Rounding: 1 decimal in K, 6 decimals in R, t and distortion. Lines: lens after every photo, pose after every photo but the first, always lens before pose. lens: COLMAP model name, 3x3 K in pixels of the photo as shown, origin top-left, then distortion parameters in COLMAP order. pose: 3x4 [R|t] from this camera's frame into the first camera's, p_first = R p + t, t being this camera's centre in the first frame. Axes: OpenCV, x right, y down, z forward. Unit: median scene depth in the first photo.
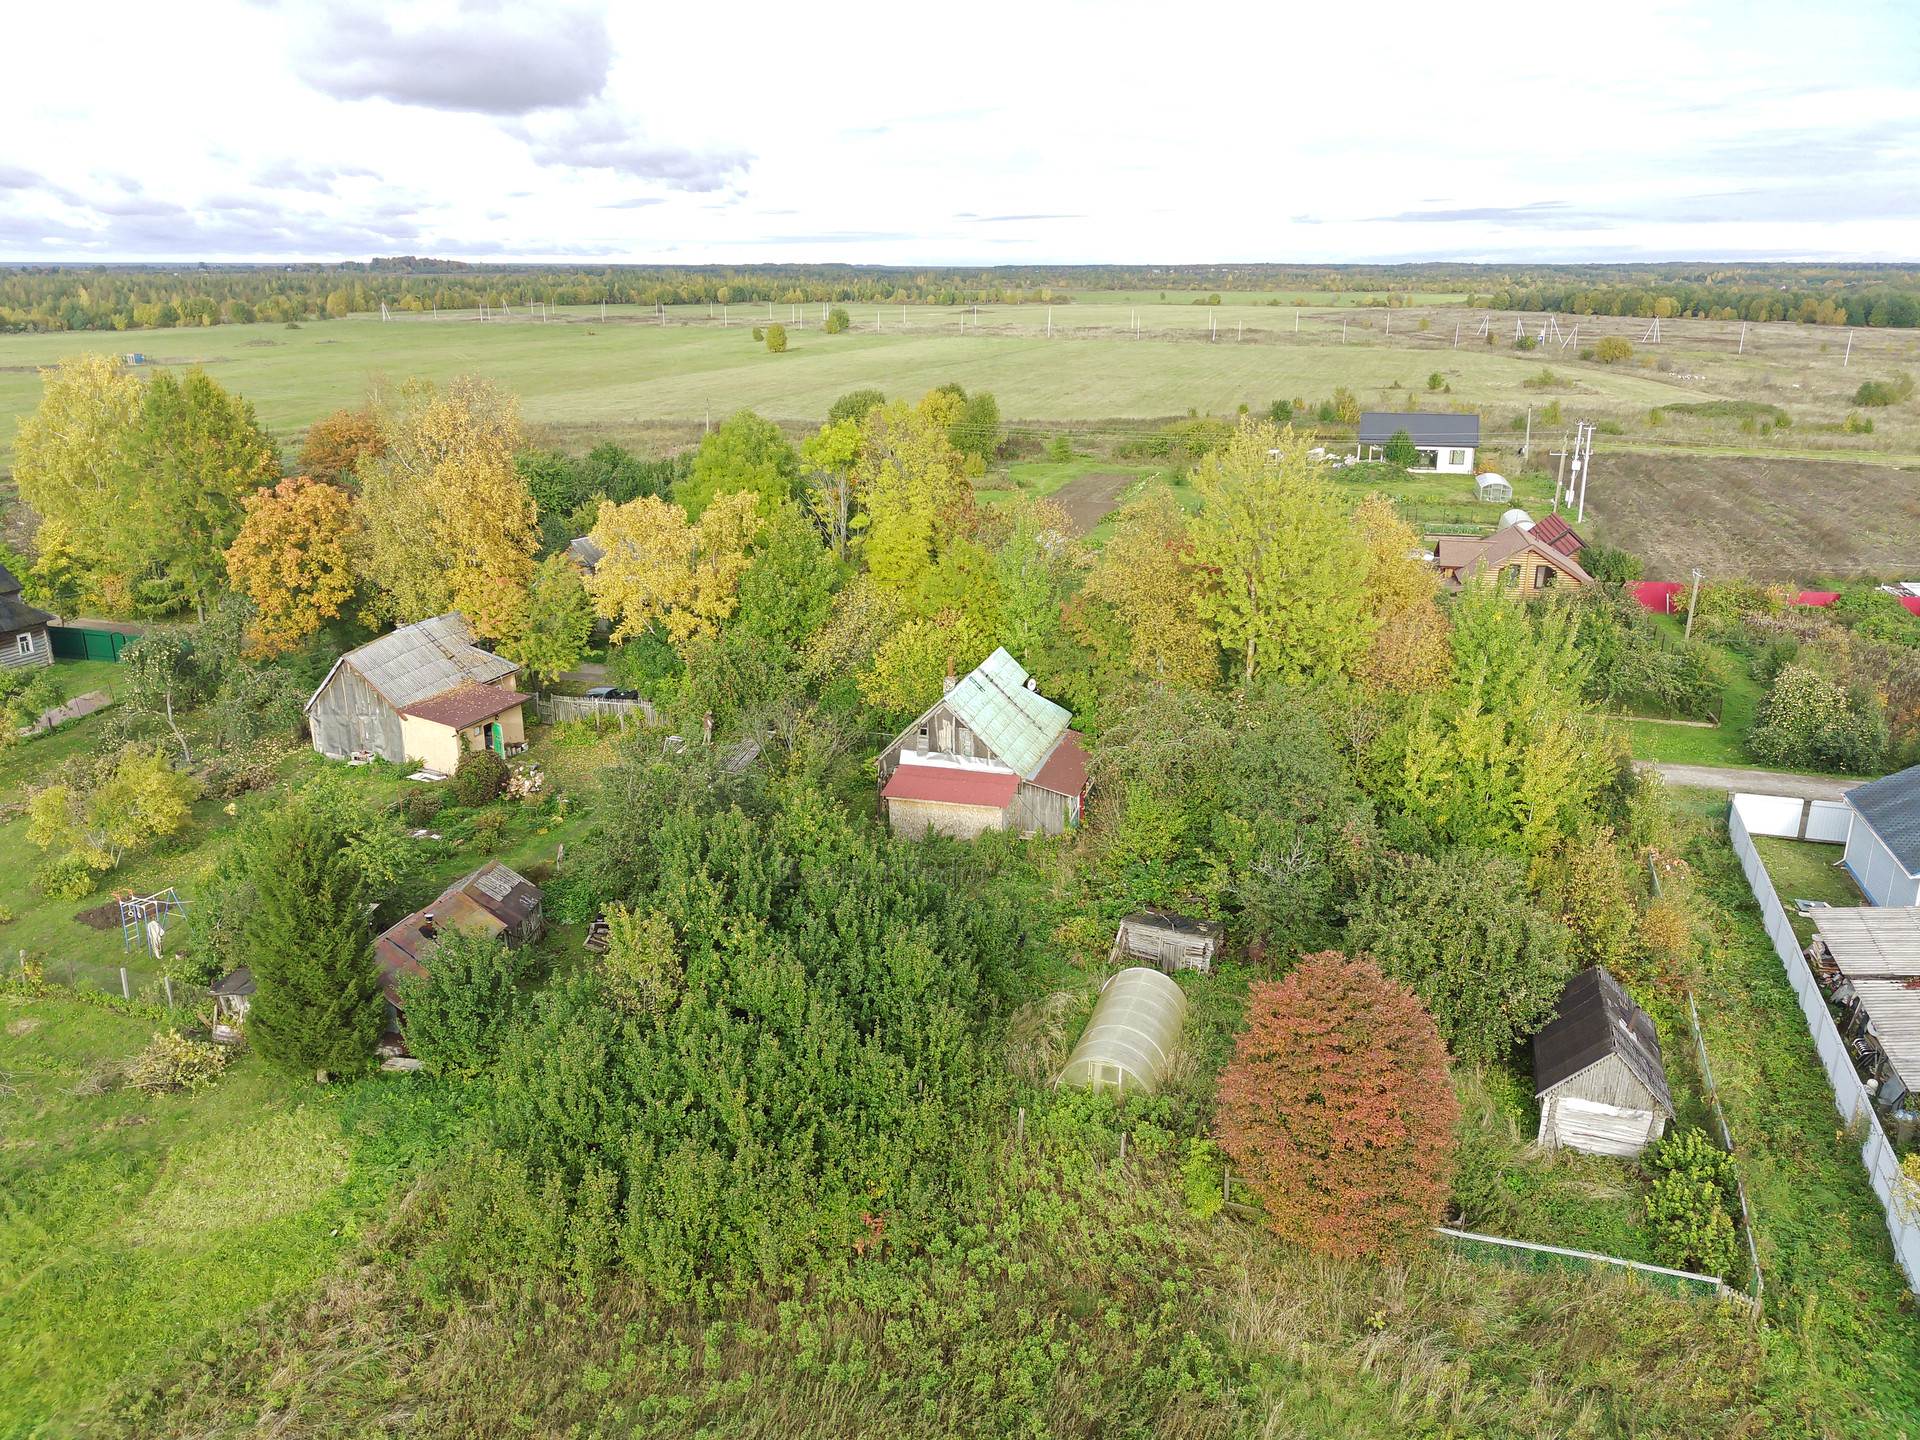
lens RADIAL K [[1397.5, 0, 956.5], [0, 1397.5, 721.9], [0, 0, 1]] dist [0.004157, -0.058541]
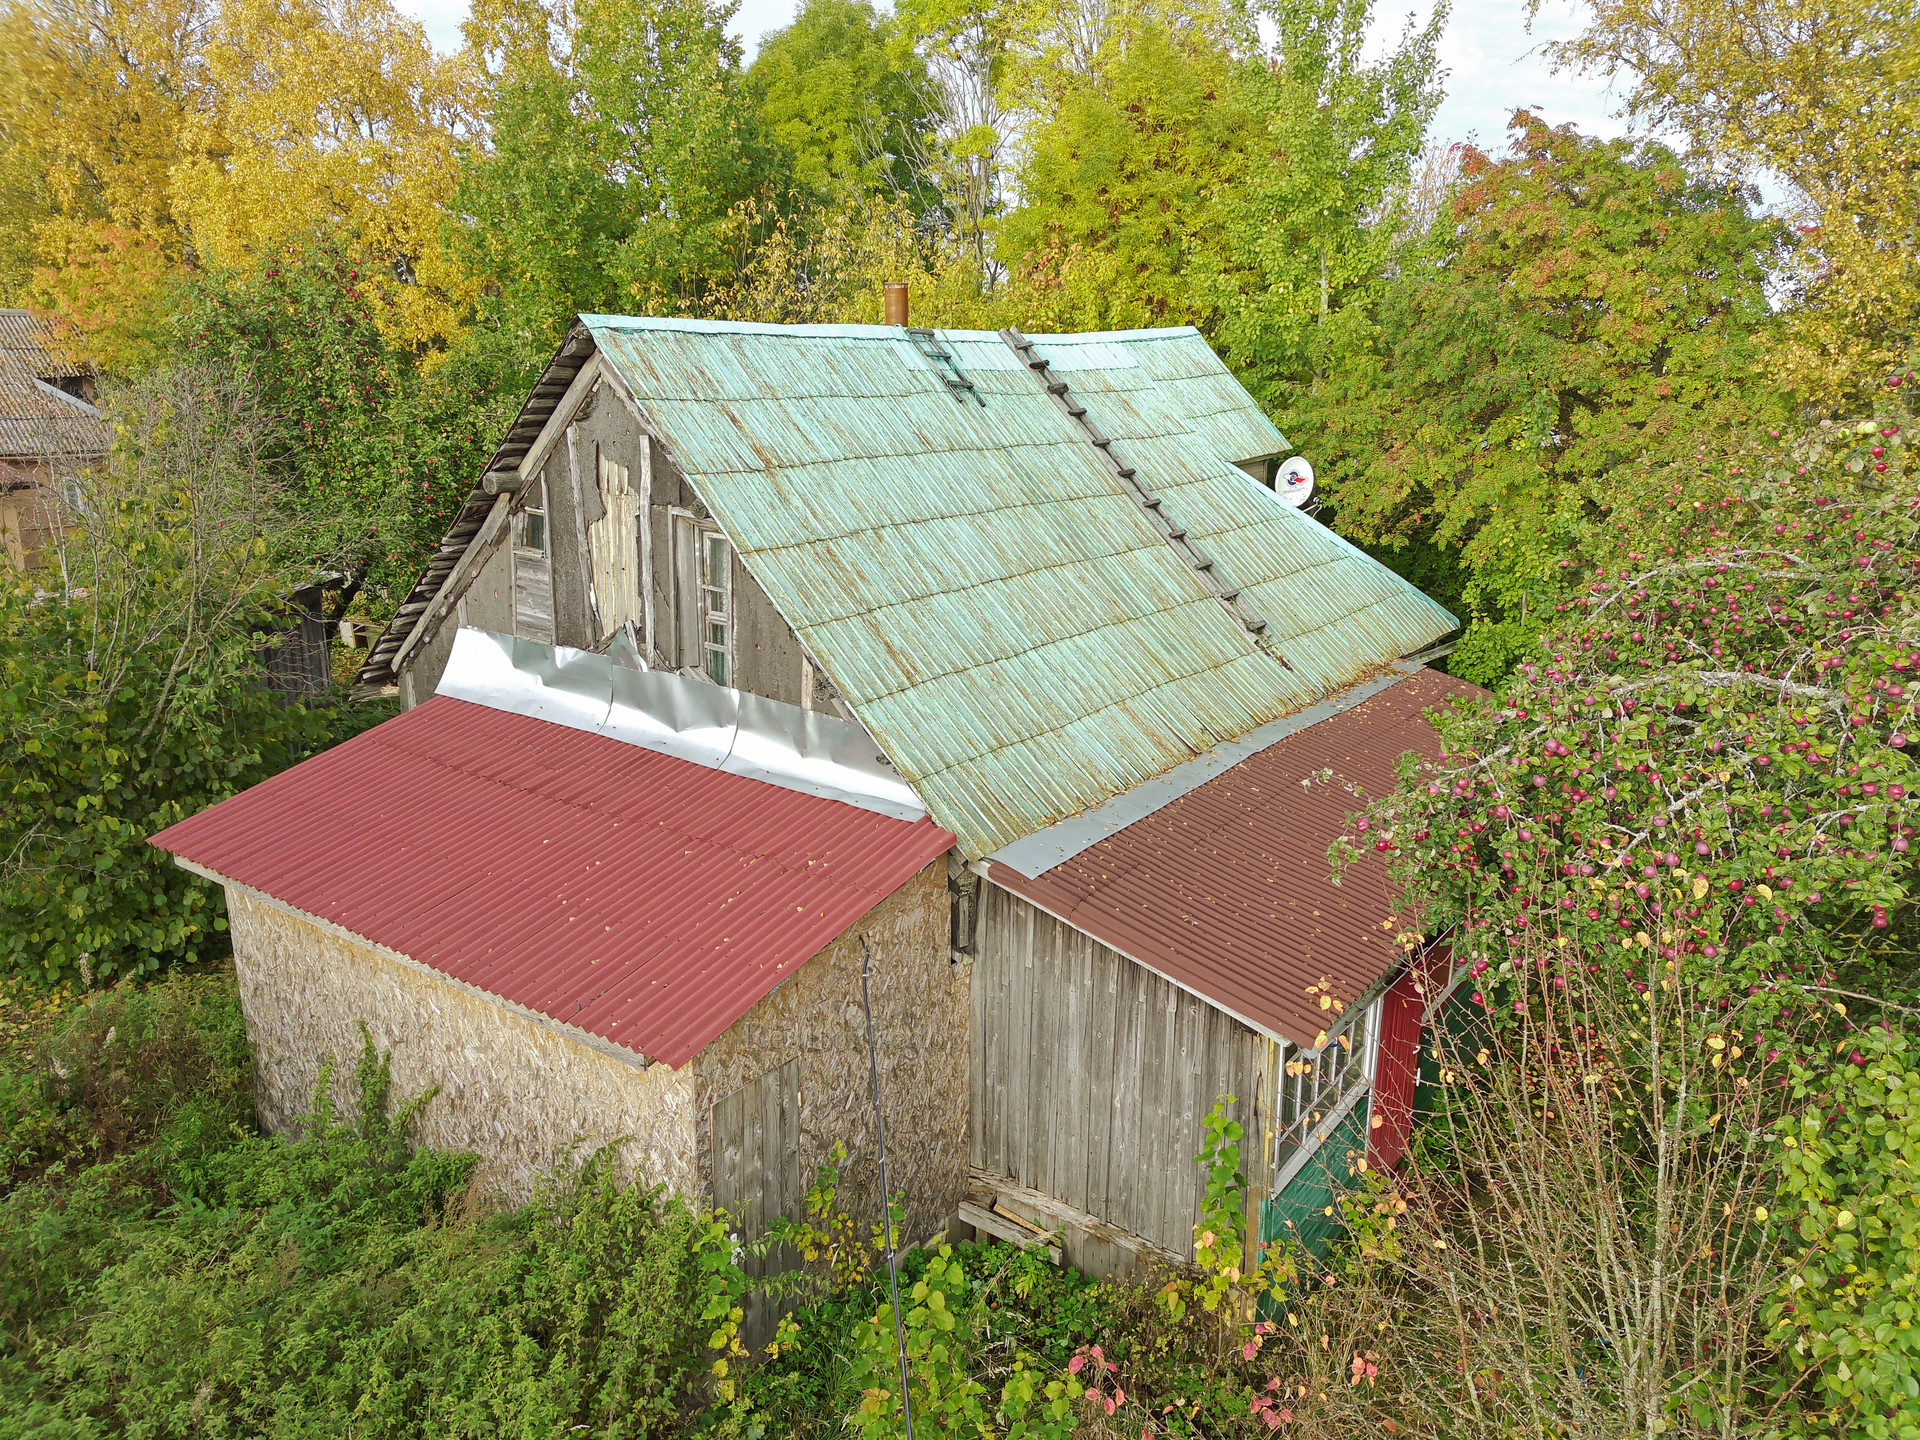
lens RADIAL K [[1461.0, 0, 966.9], [0, 1461.0, 732.1], [0, 0, 1]] dist [0.092699, -0.221961]
pose [[0.948277, 0.112847, -0.296710, 0.099195], [-0.121367, 0.992553, -0.010390, 0.031187], [0.293328, 0.045863, 0.954911, 0.913245]]
